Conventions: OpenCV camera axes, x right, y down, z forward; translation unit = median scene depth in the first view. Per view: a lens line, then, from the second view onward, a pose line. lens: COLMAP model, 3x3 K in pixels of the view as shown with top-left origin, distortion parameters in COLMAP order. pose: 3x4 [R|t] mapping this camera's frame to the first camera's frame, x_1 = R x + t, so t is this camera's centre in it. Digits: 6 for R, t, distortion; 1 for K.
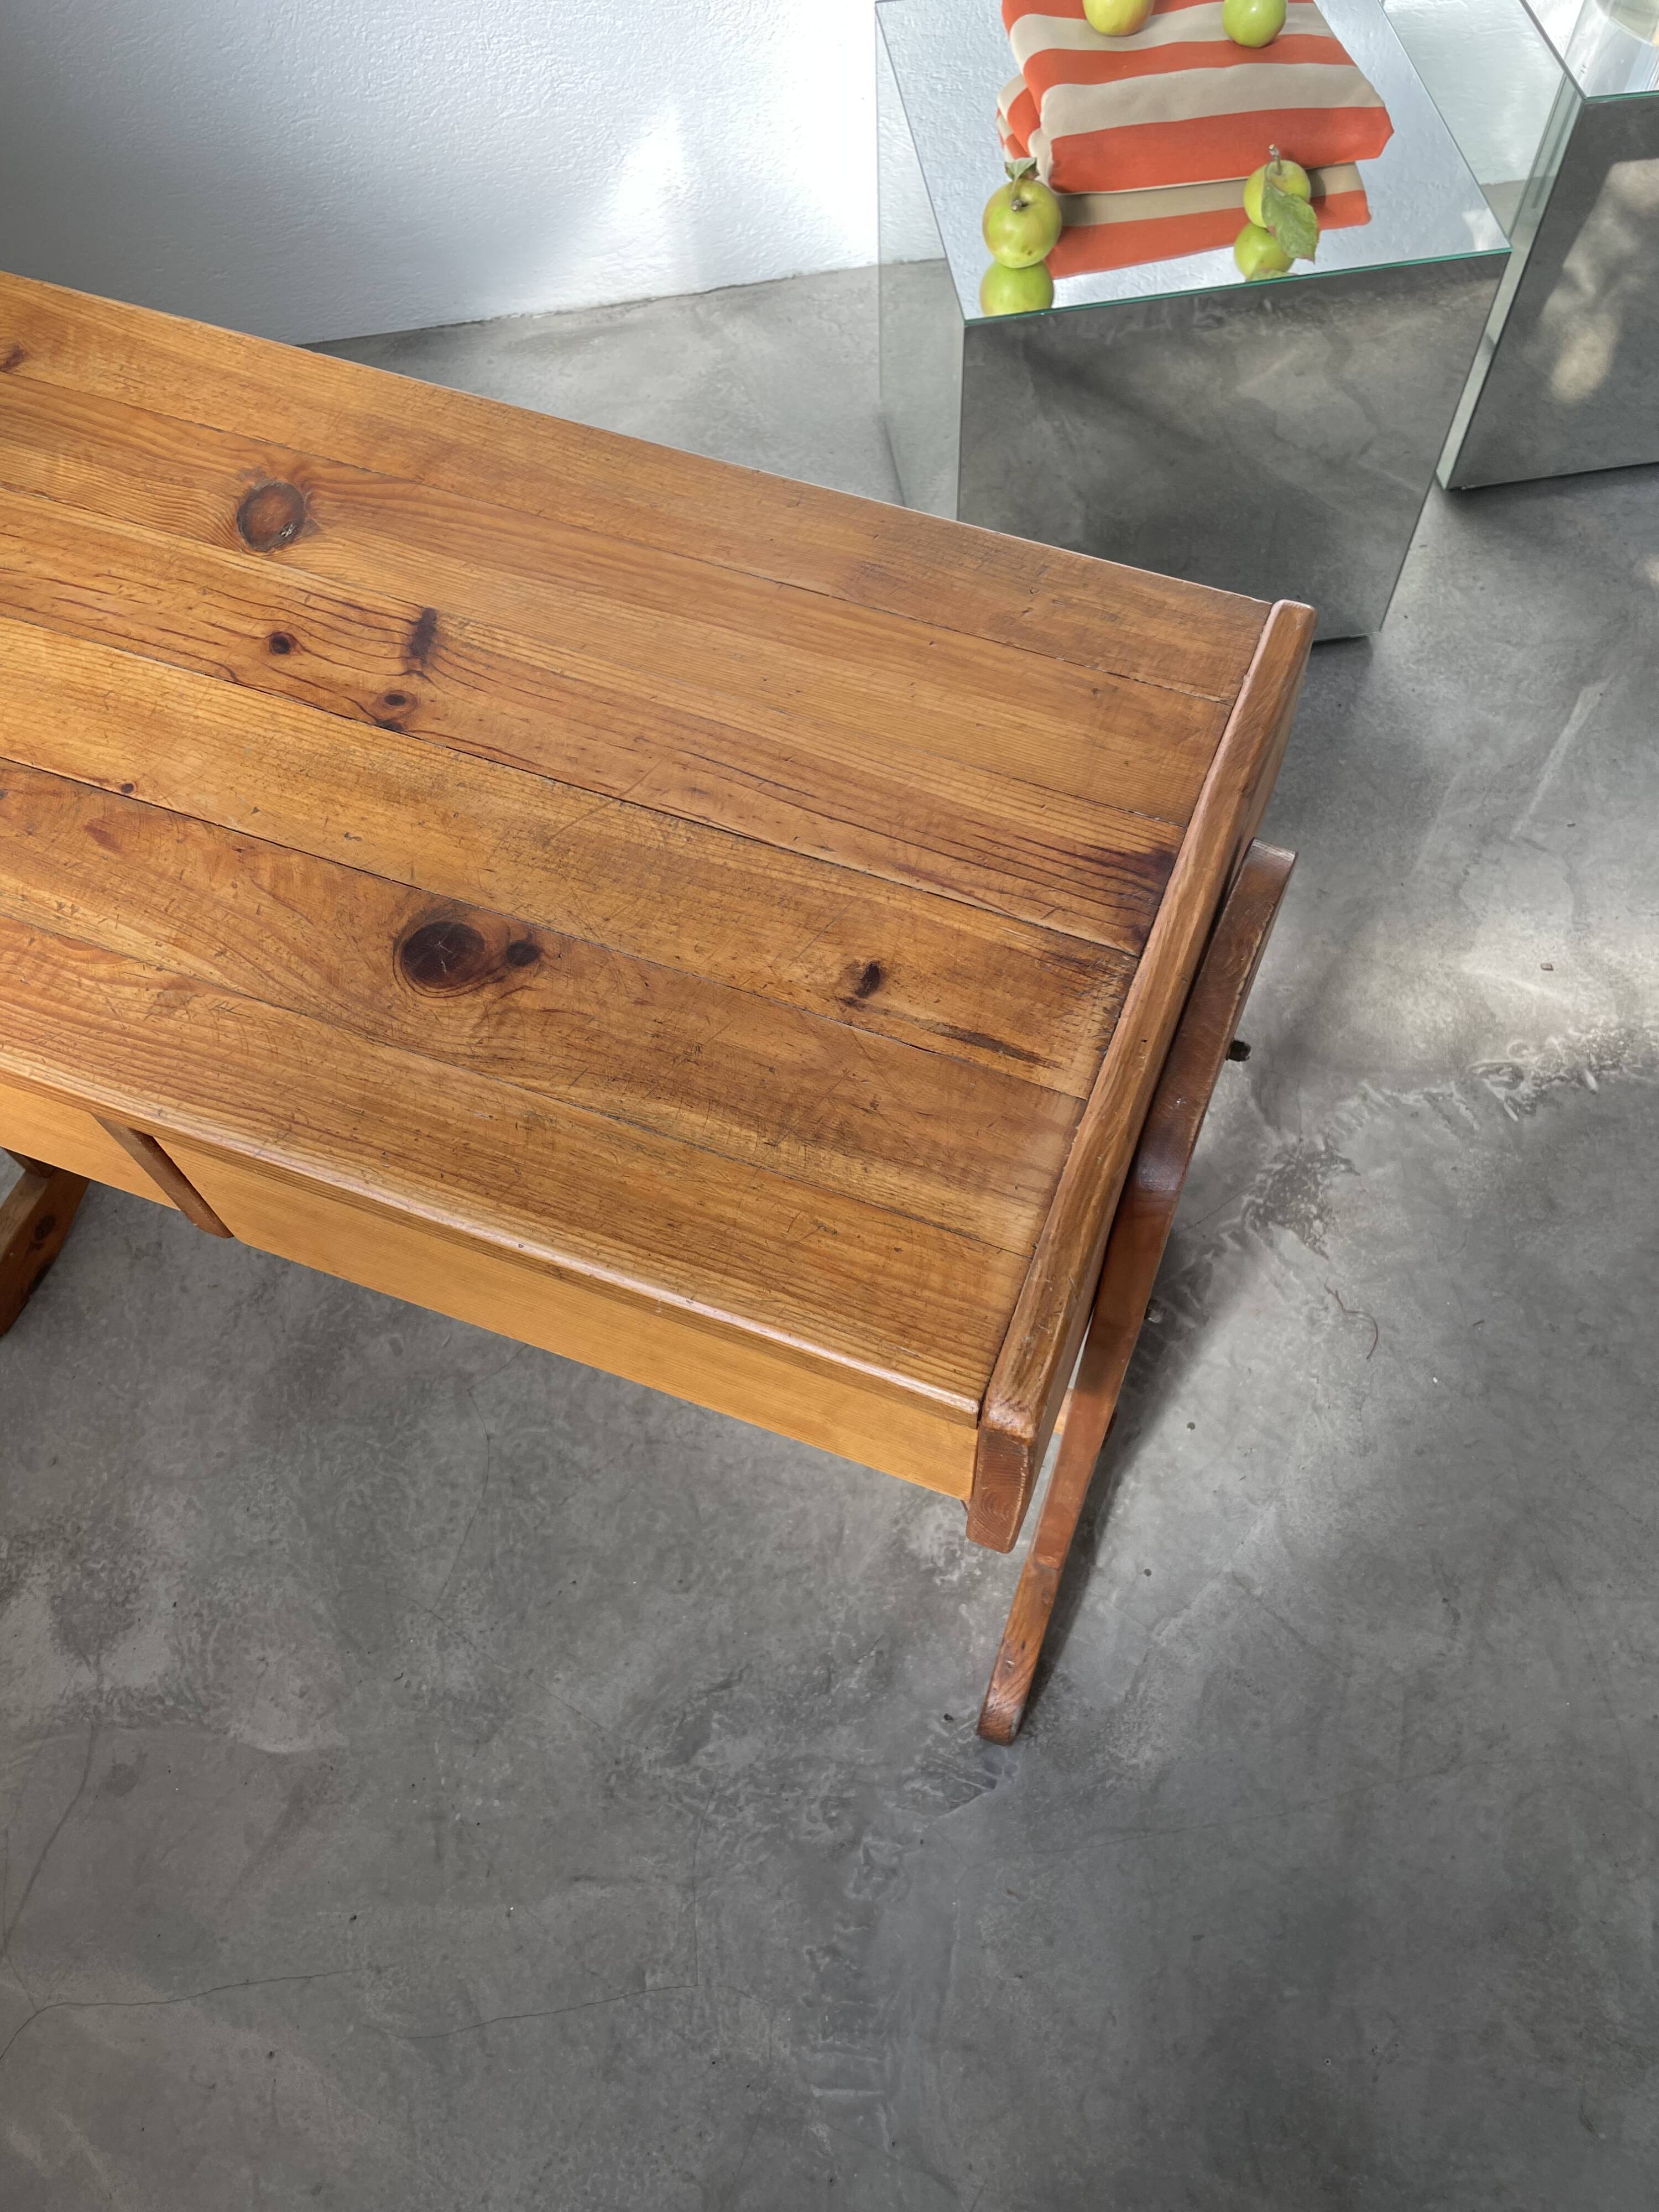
lens RADIAL K [[1693.1, 0, 852.0], [0, 1693.1, 1092.2], [0, 0, 1]] dist [0.085885, -0.124119]
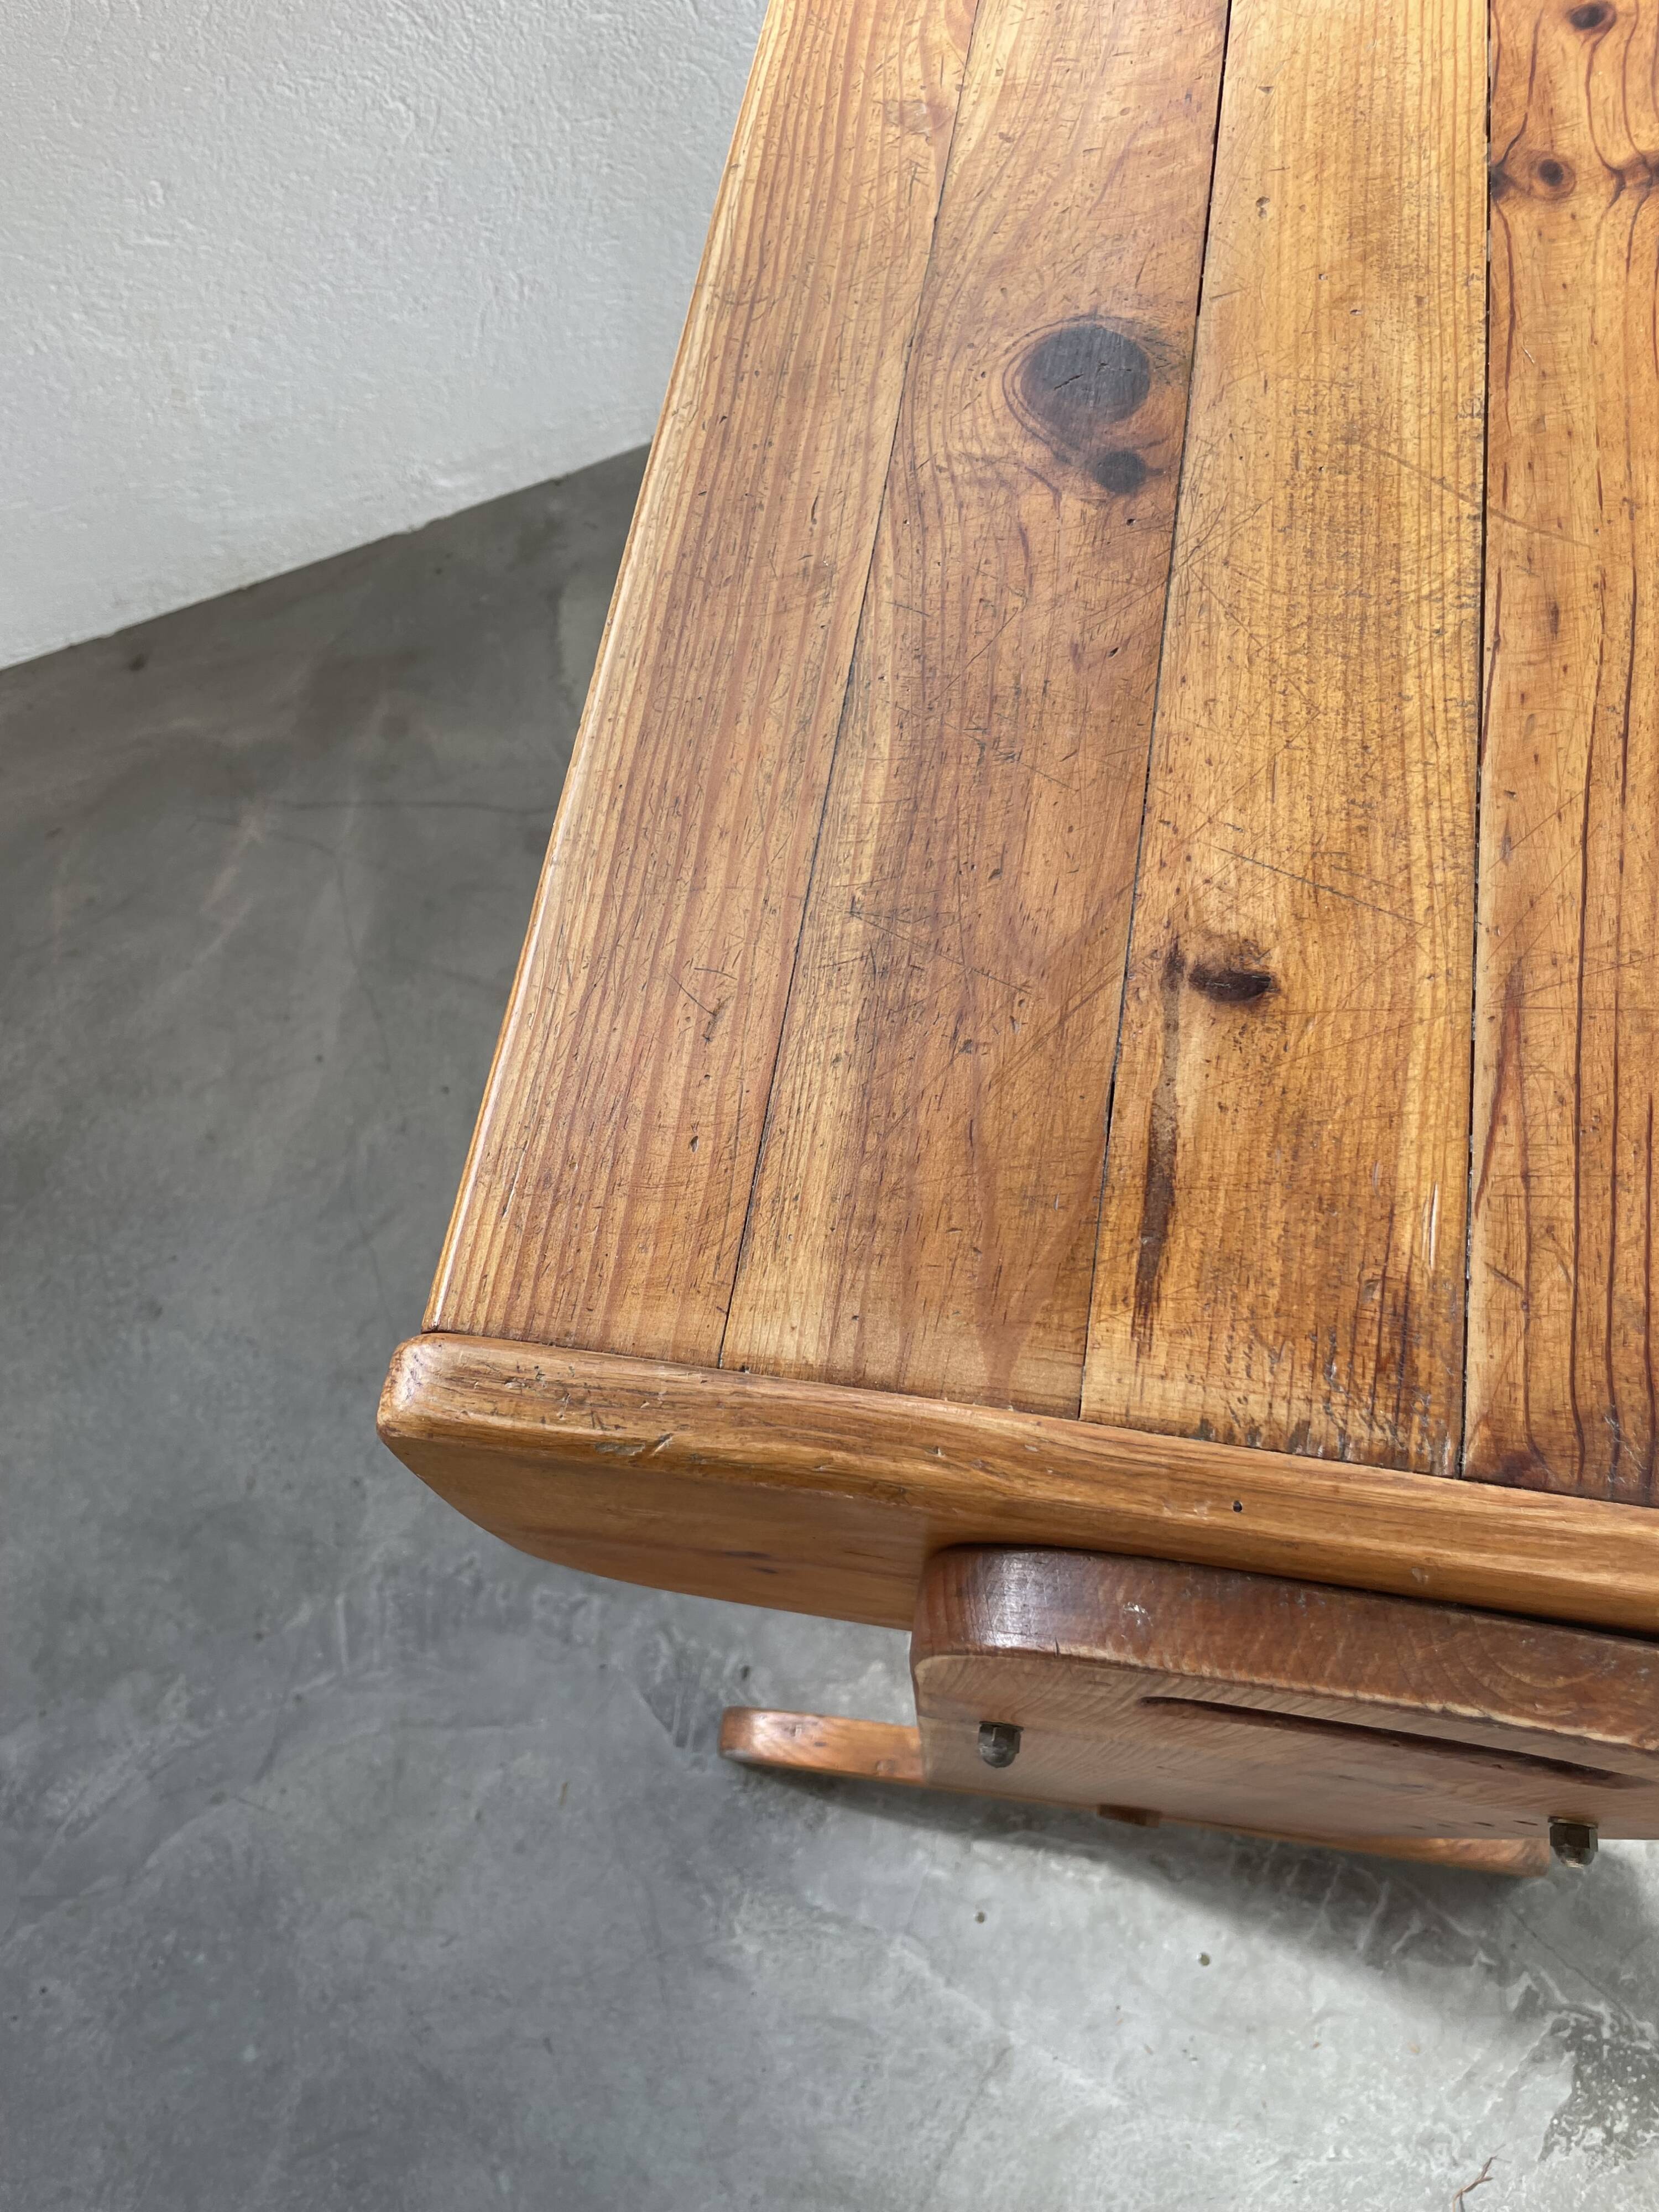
lens RADIAL K [[1693.1, 0, 812.6], [0, 1693.1, 1119.5], [0, 0, 1]] dist [0.085885, -0.124119]
pose [[0.207465, 0.903420, -0.375221, 0.137744], [-0.826651, 0.367002, 0.426564, -0.105362], [0.523074, 0.221680, 0.822953, 0.314464]]
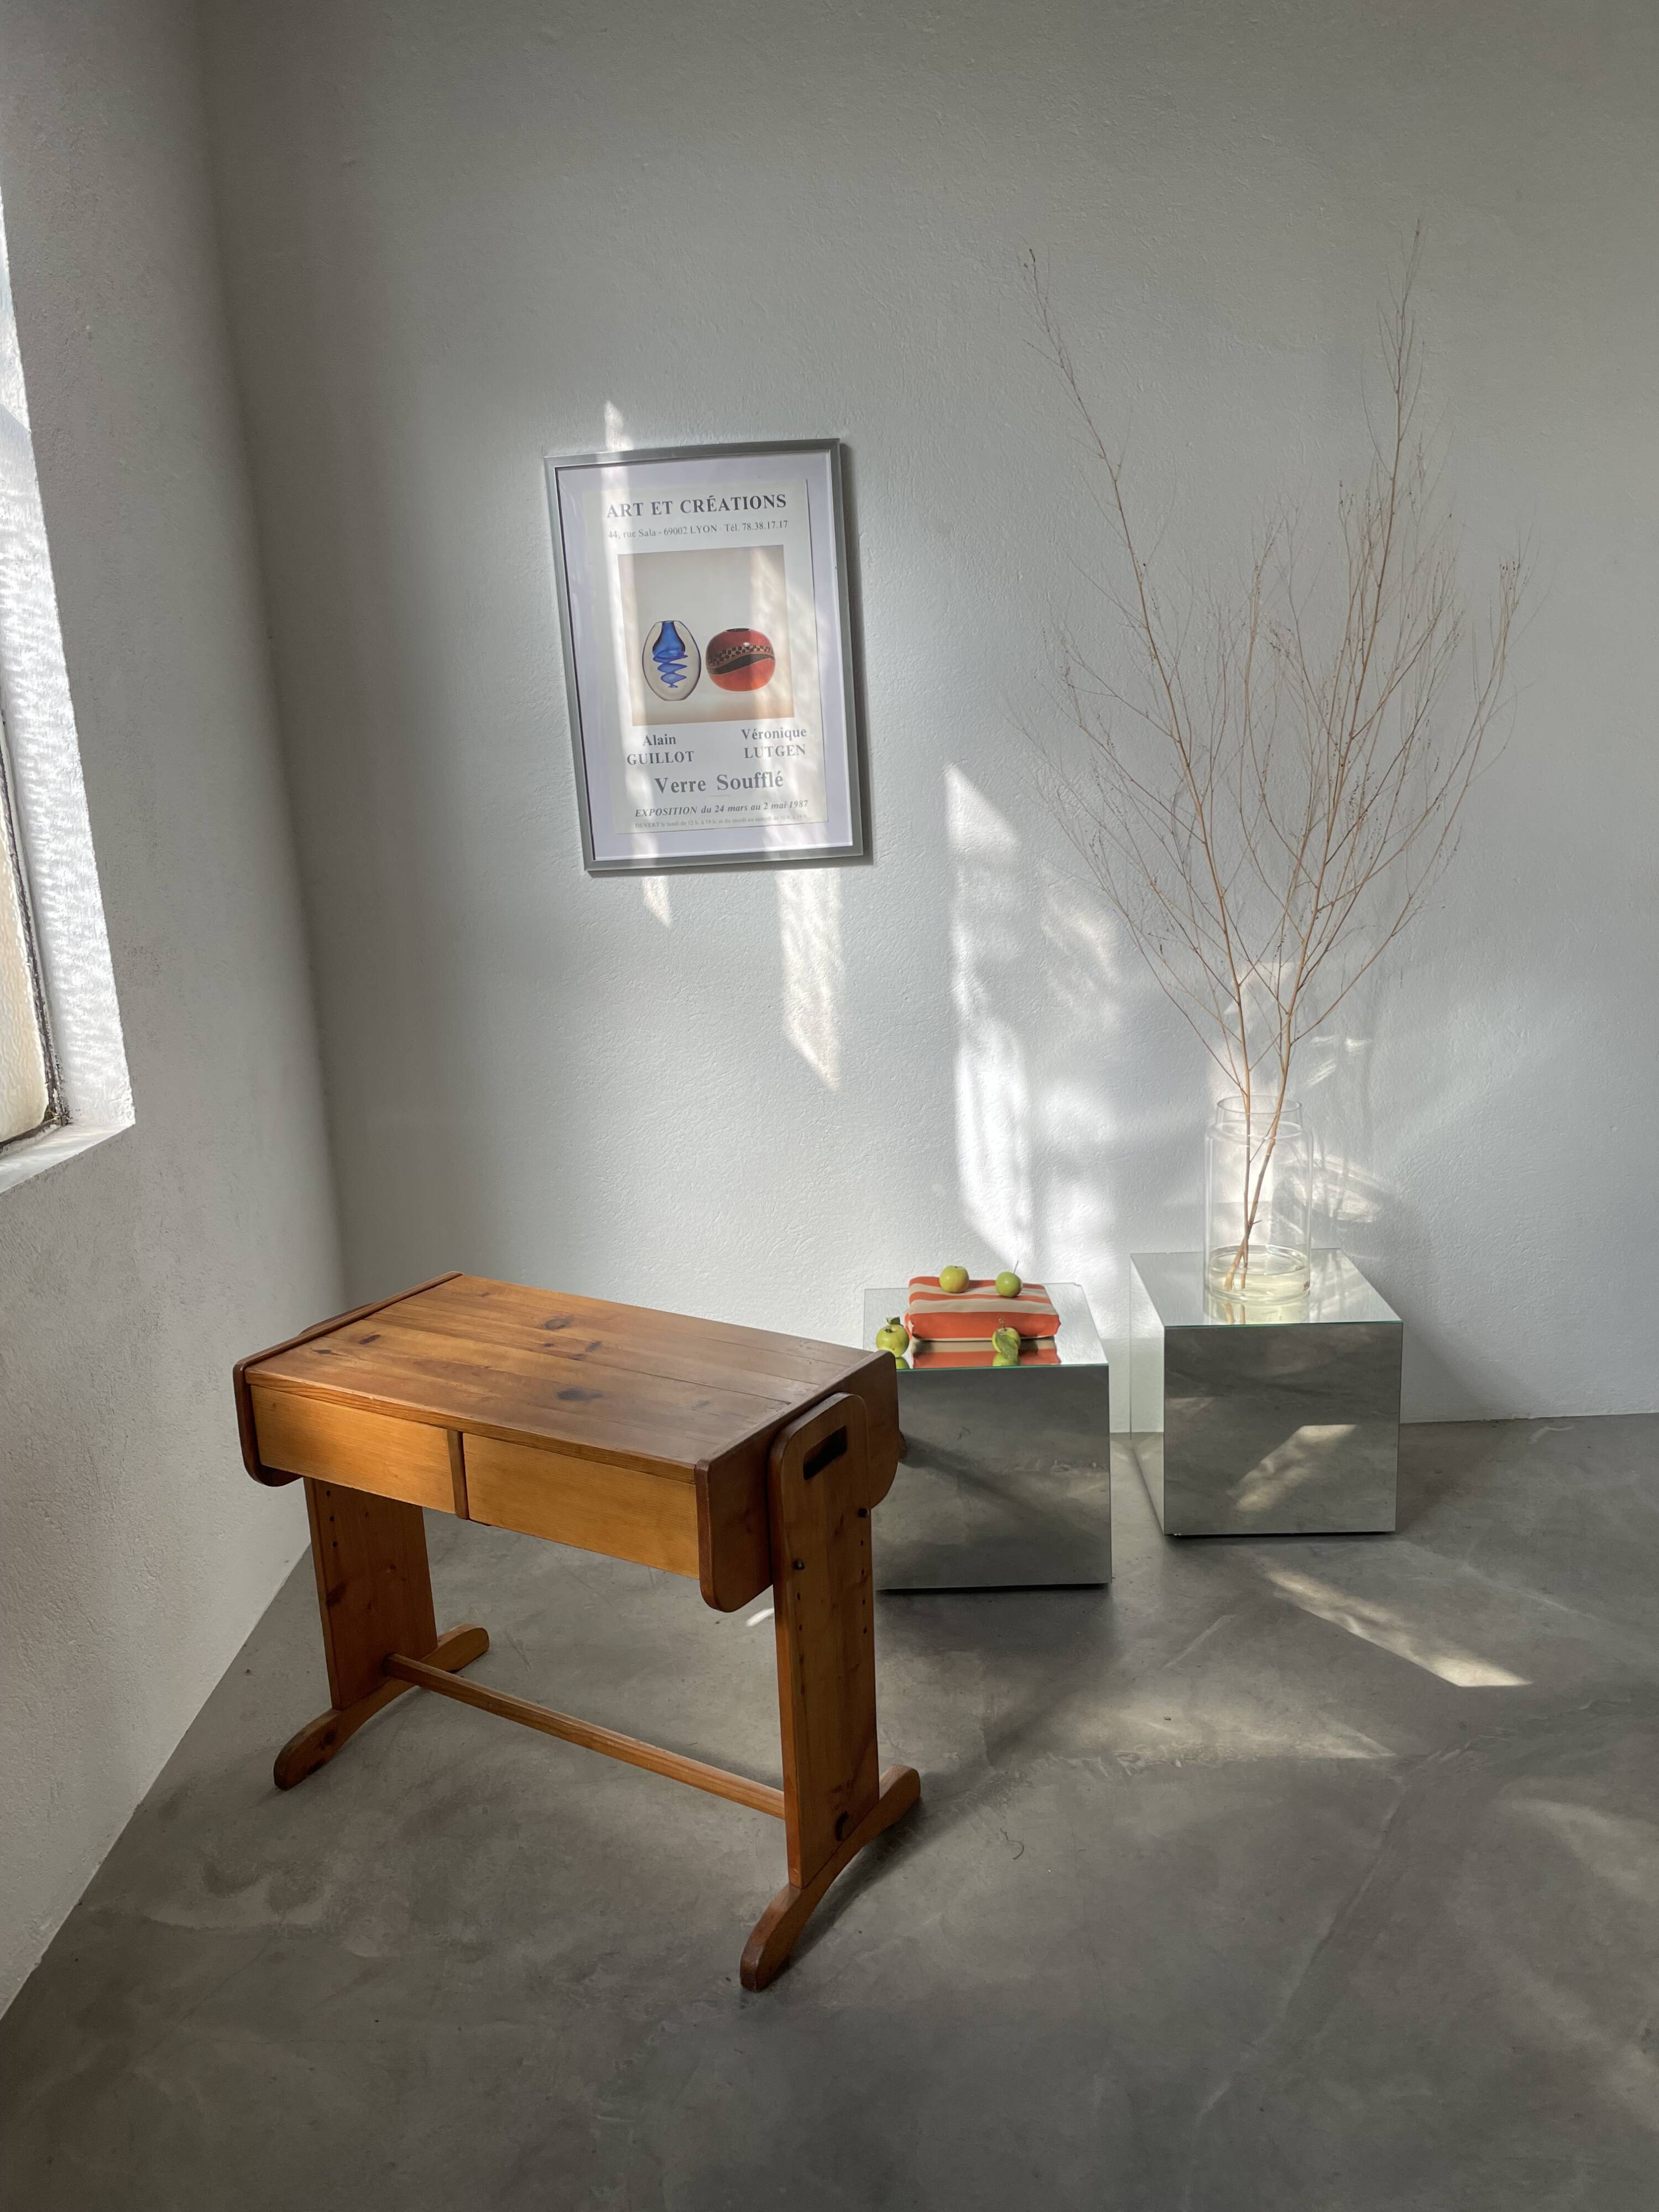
lens RADIAL K [[1693.1, 0, 850.2], [0, 1693.1, 1113.9], [0, 0, 1]] dist [0.085885, -0.124119]
pose [[0.984791, 0.027093, -0.171620, 0.483500], [-0.145878, 0.665482, -0.732020, 1.106905], [0.094377, 0.745922, 0.659312, -0.850572]]
